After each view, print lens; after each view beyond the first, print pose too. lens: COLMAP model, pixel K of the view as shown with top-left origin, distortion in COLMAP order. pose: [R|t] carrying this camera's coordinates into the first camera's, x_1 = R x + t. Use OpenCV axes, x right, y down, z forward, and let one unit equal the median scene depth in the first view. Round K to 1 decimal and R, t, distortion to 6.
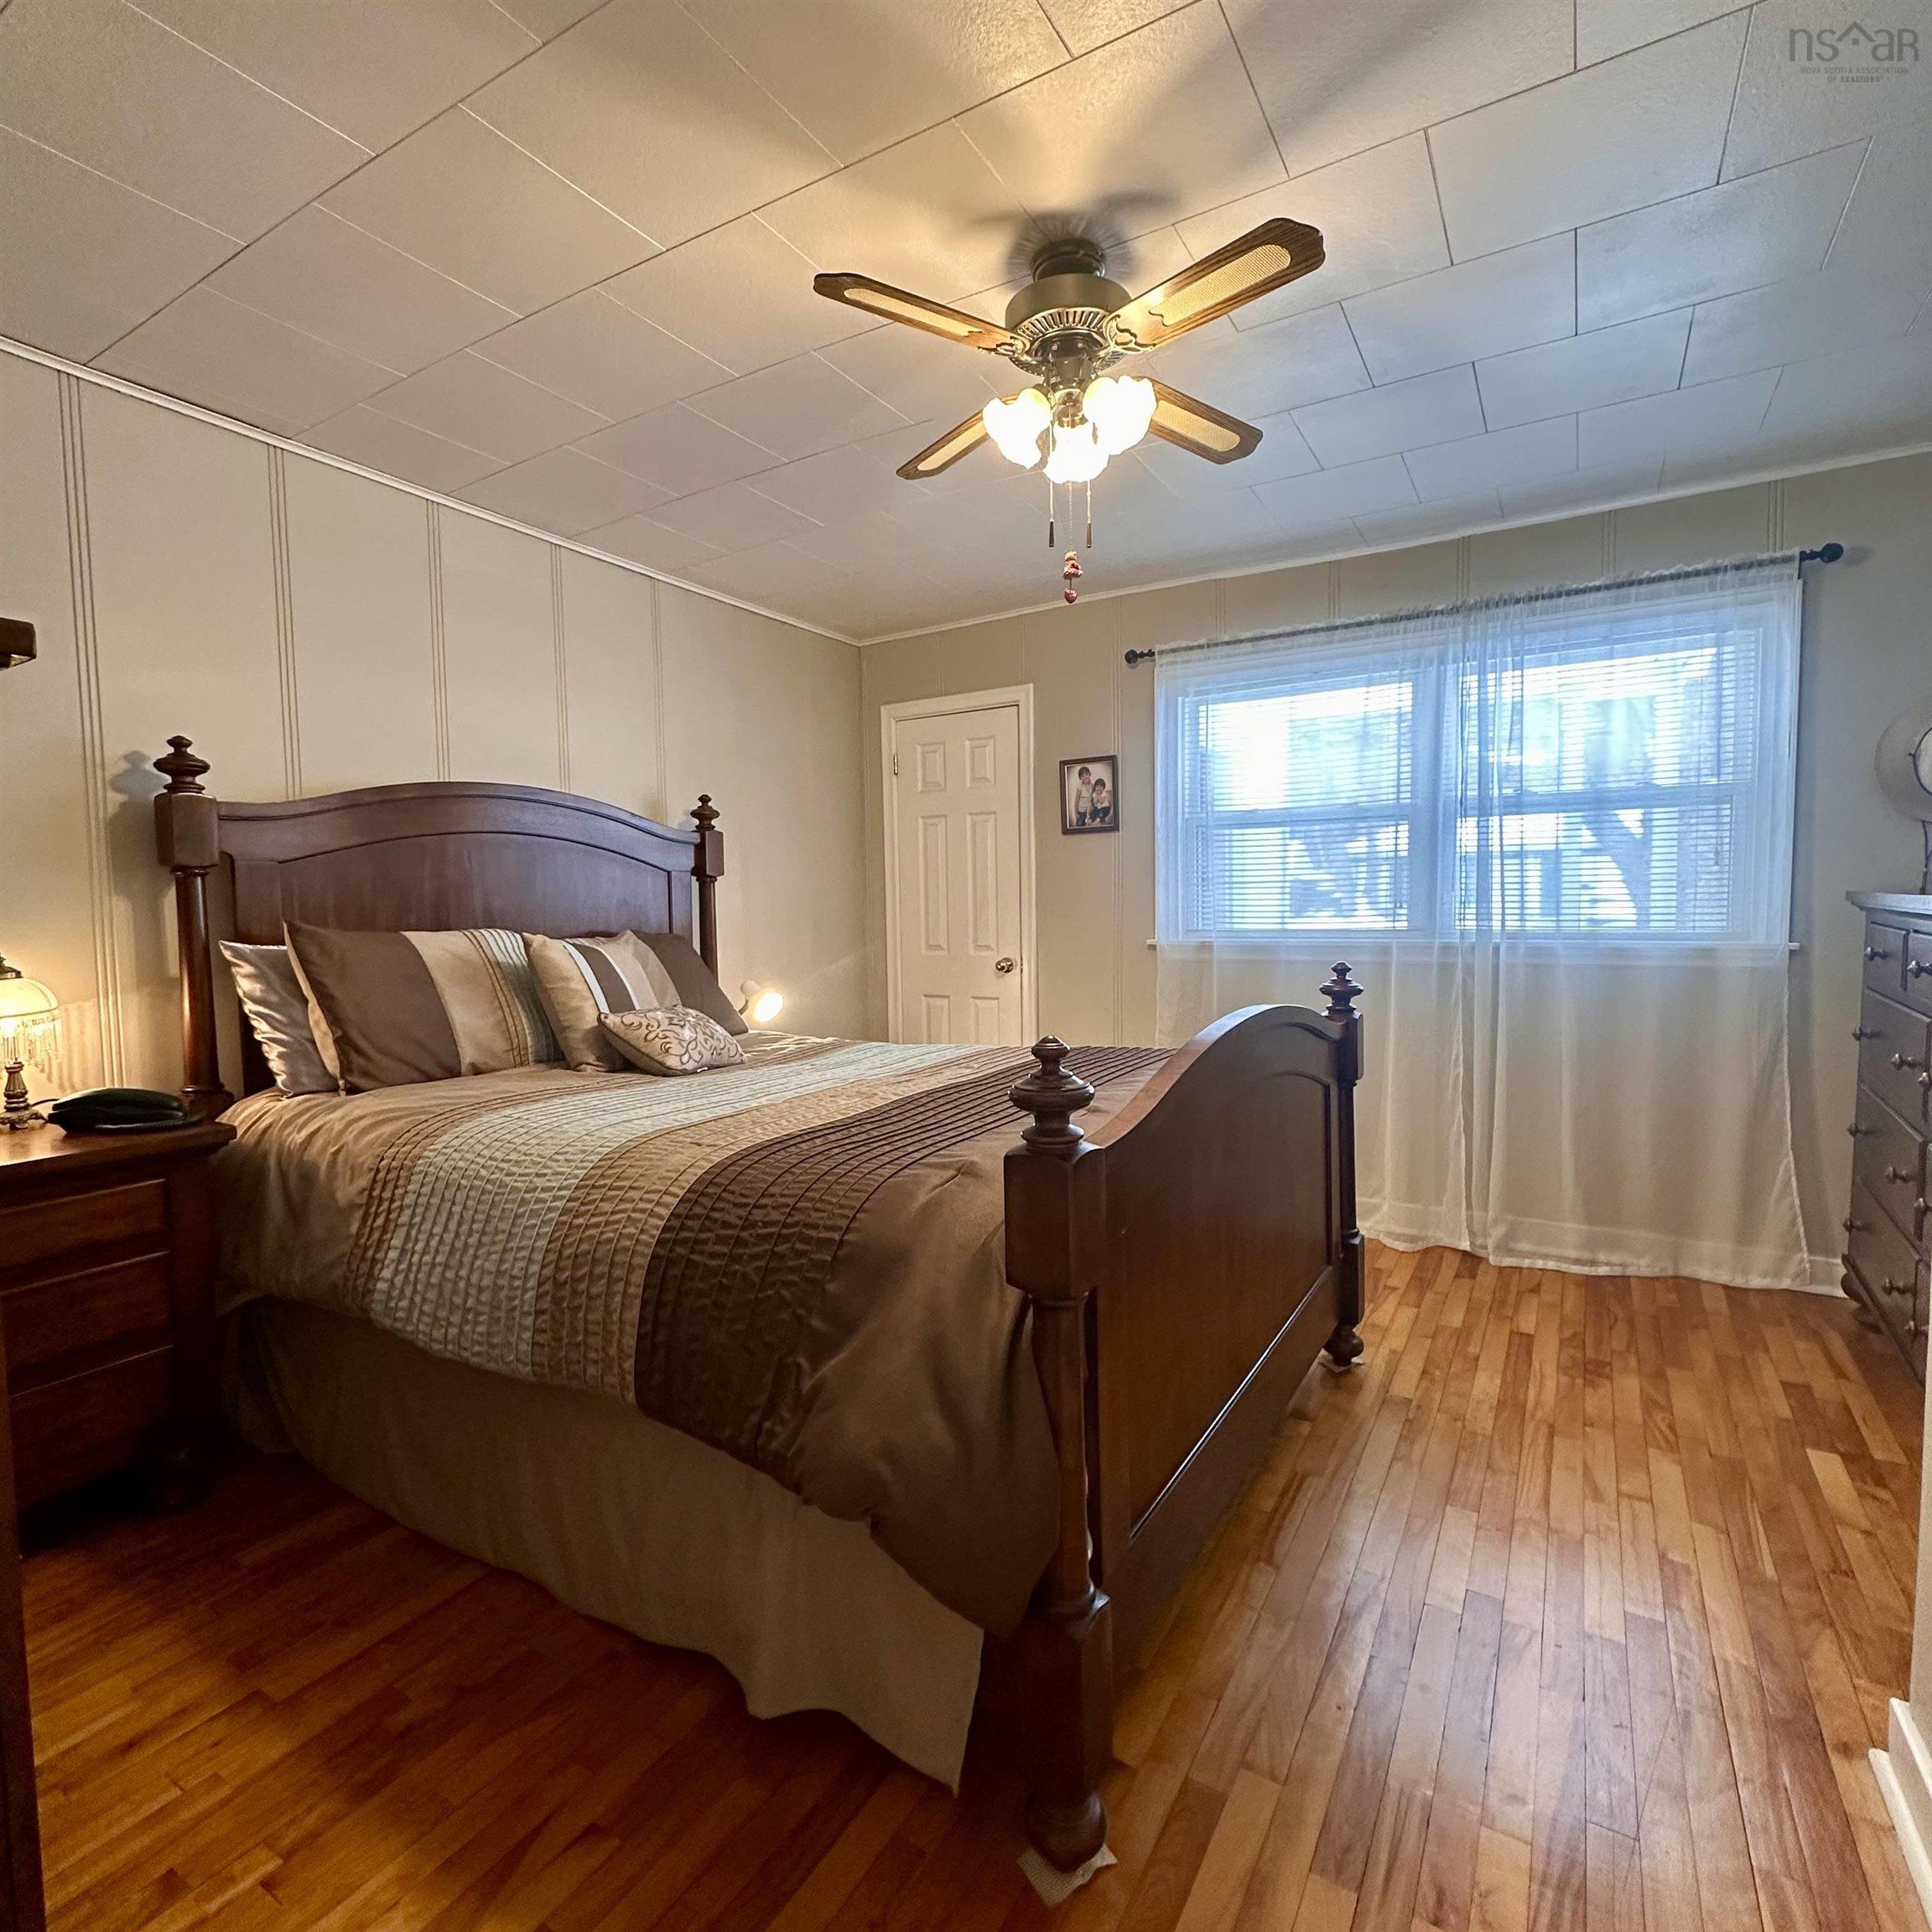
lens RADIAL K [[1027.3, 0, 968.0], [0, 1027.3, 966.0], [0, 0, 1]] dist [-0.006672, 0.001431]
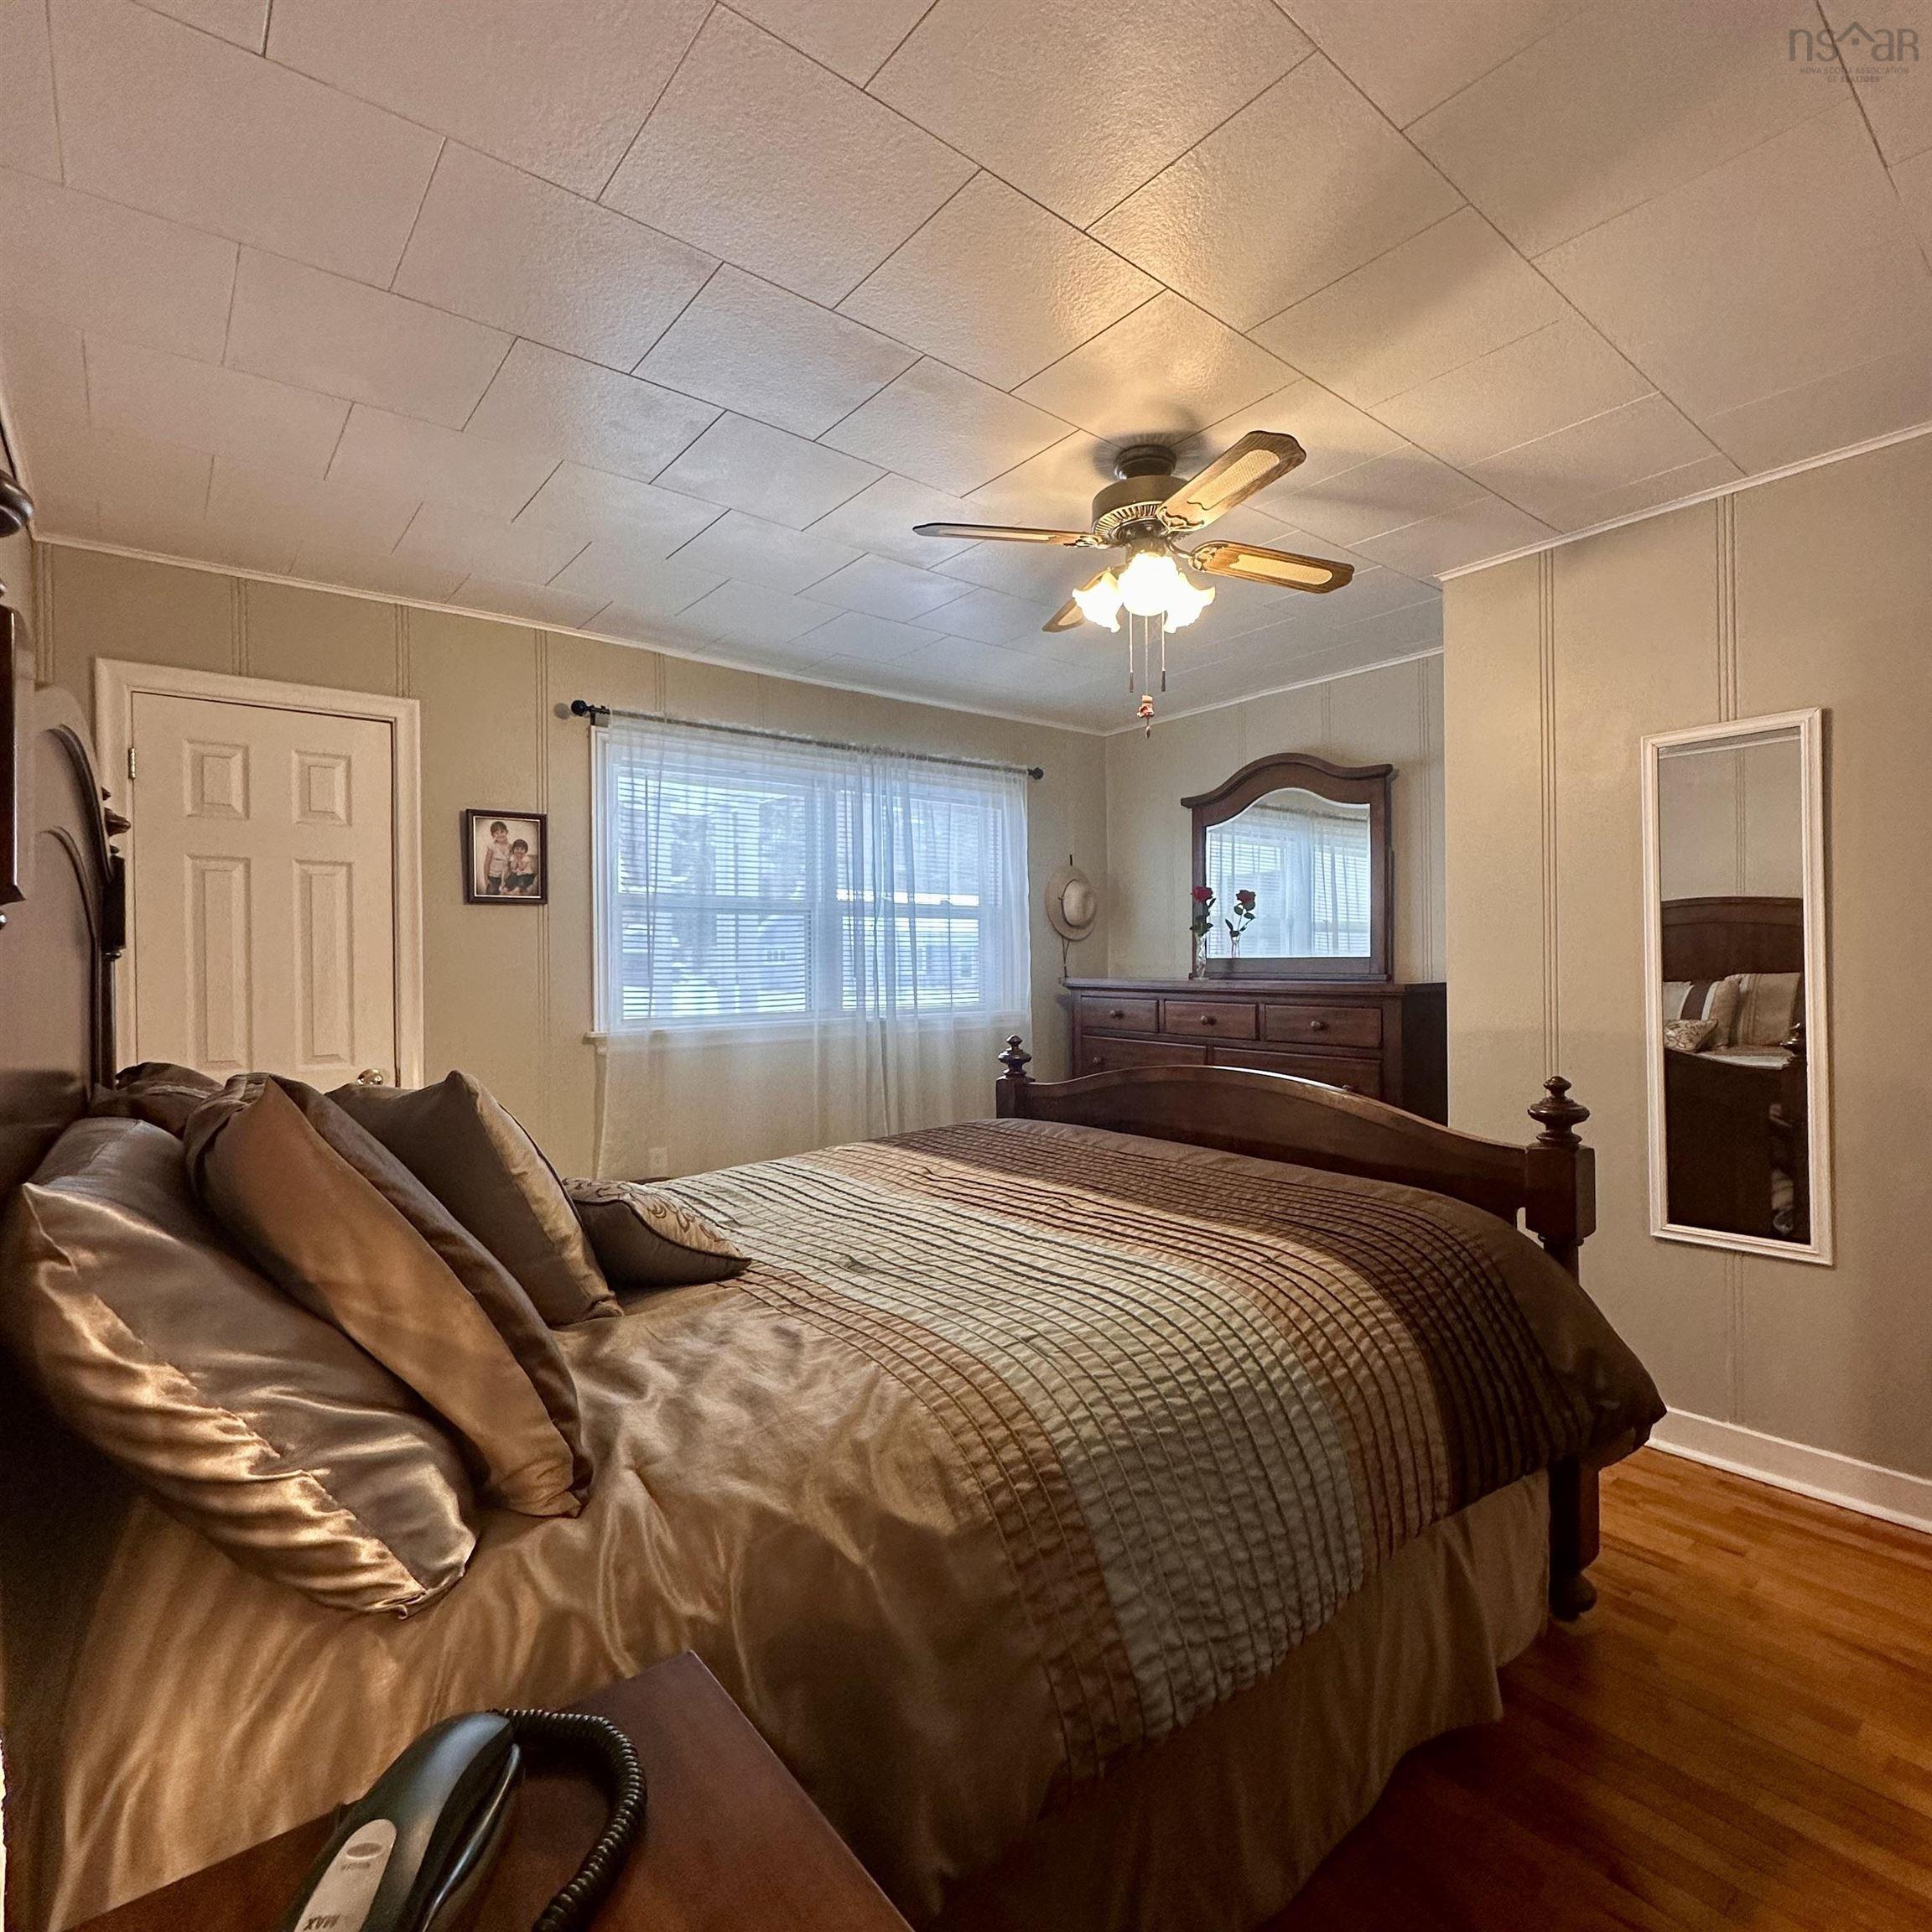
lens RADIAL K [[1027.3, 0, 968.0], [0, 1027.3, 966.0], [0, 0, 1]] dist [-0.006672, 0.001431]
pose [[0.332954, 0.008739, 0.942903, -0.553234], [0.062656, 0.997542, -0.031370, -0.035204], [-0.940859, 0.069523, 0.331588, 0.420491]]
